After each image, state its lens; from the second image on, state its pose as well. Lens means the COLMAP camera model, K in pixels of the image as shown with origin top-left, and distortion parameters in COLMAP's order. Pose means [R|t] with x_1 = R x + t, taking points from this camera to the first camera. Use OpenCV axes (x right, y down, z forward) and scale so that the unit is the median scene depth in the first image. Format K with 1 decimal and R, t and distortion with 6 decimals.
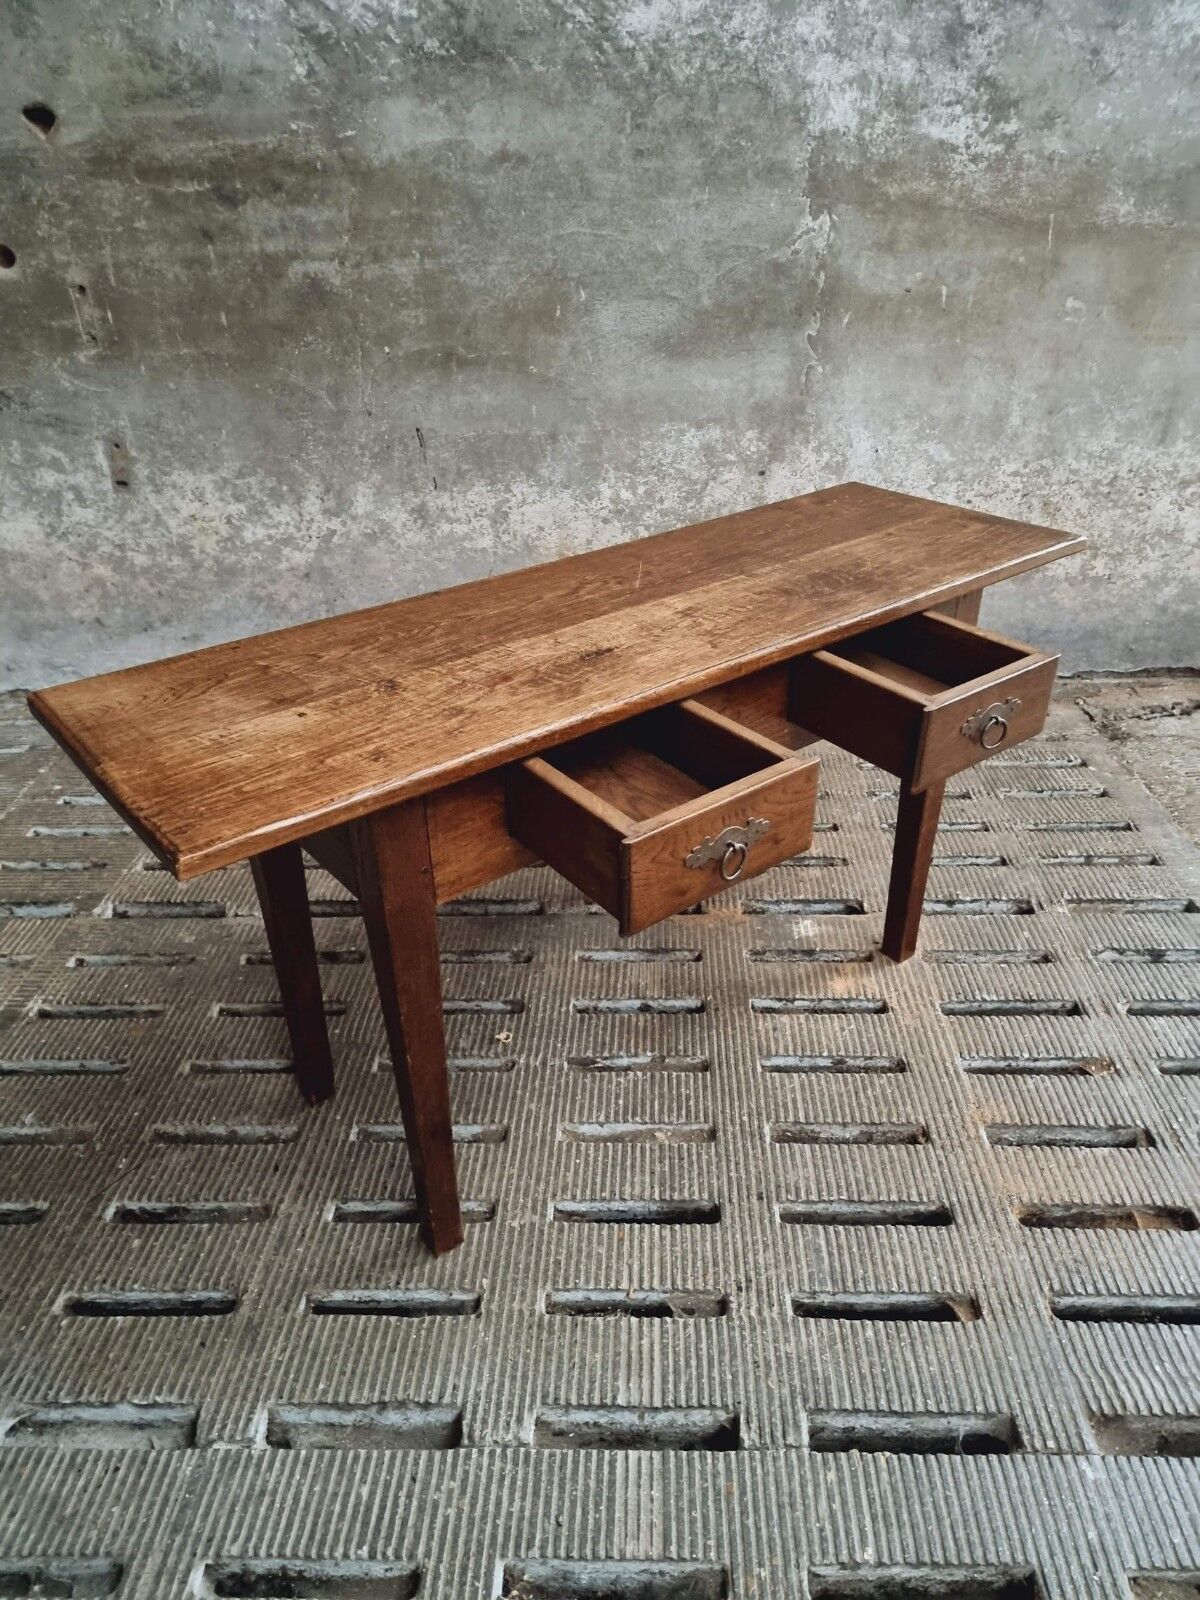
lens RADIAL K [[1106.9, 0, 603.4], [0, 1106.9, 801.2], [0, 0, 1]] dist [0.072857, -0.069048]
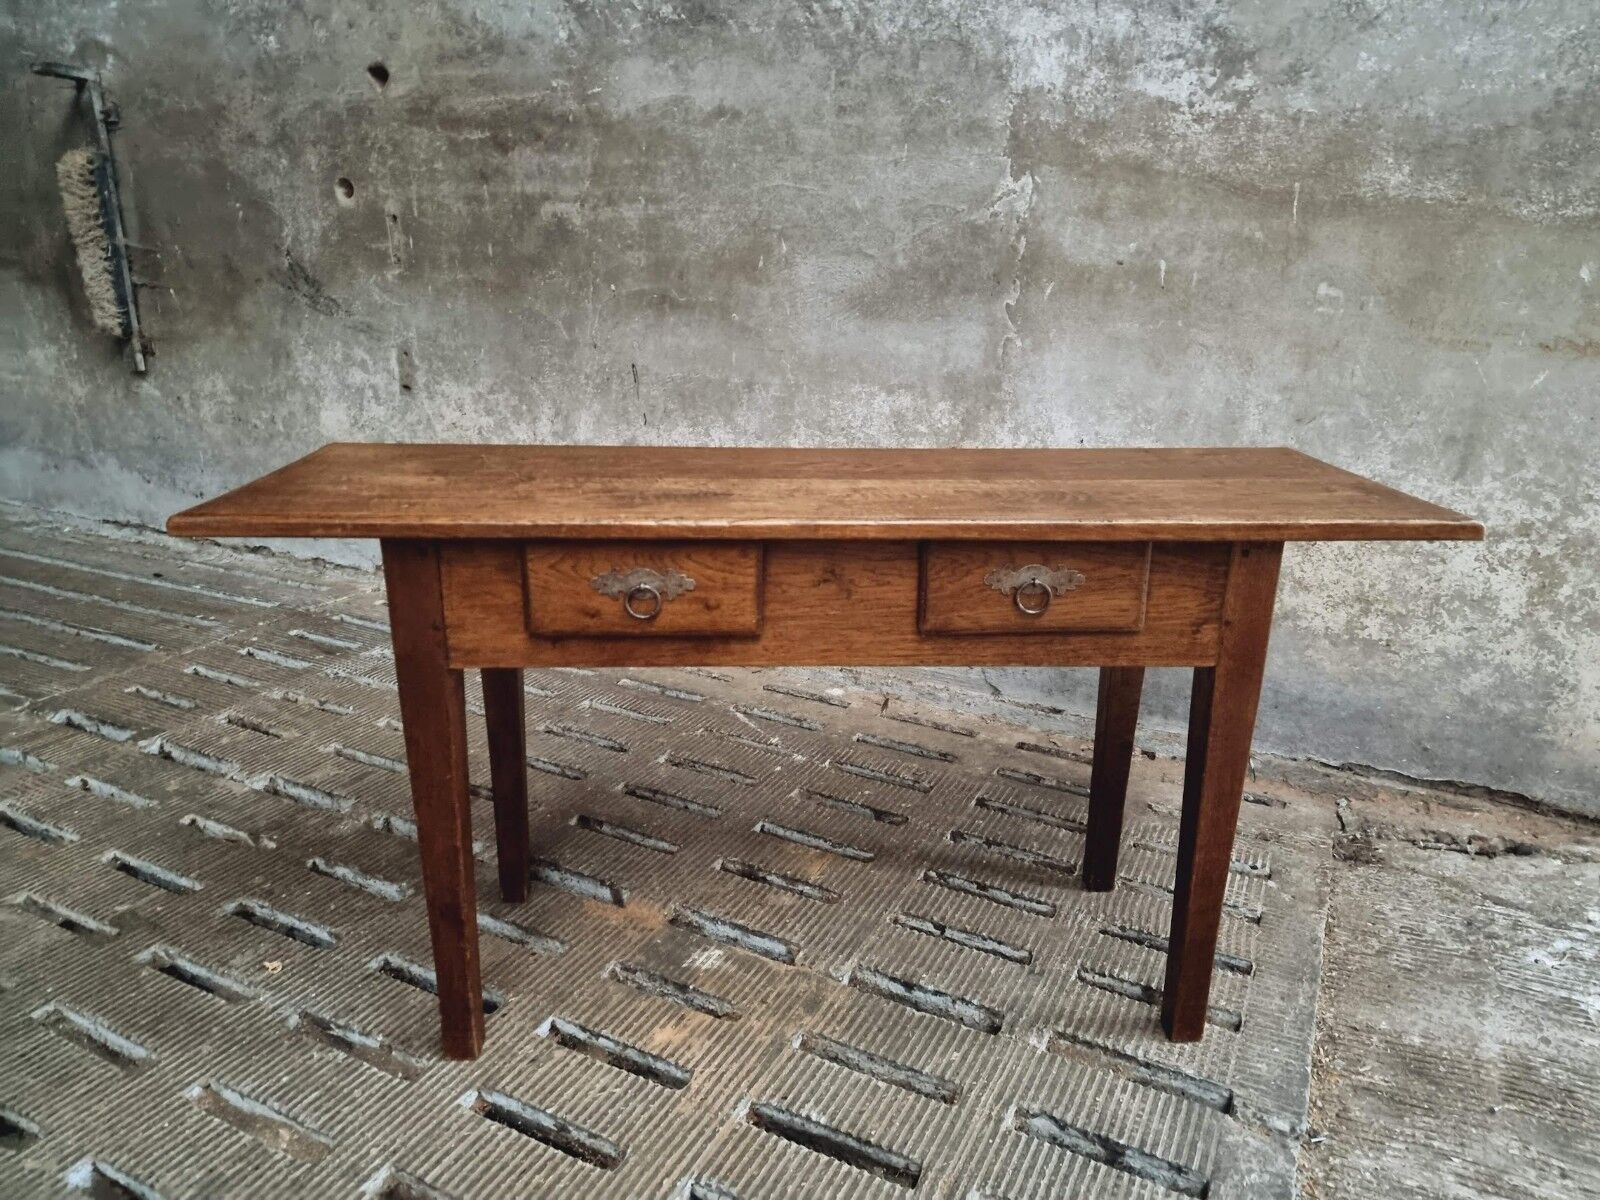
lens RADIAL K [[1104.5, 0, 808.7], [0, 1104.5, 592.9], [0, 0, 1]] dist [0.077124, -0.063172]
pose [[0.907634, 0.175911, -0.381124, 0.443355], [-0.245579, 0.958881, -0.142258, -0.036035], [0.340428, 0.222714, 0.913514, 0.207493]]
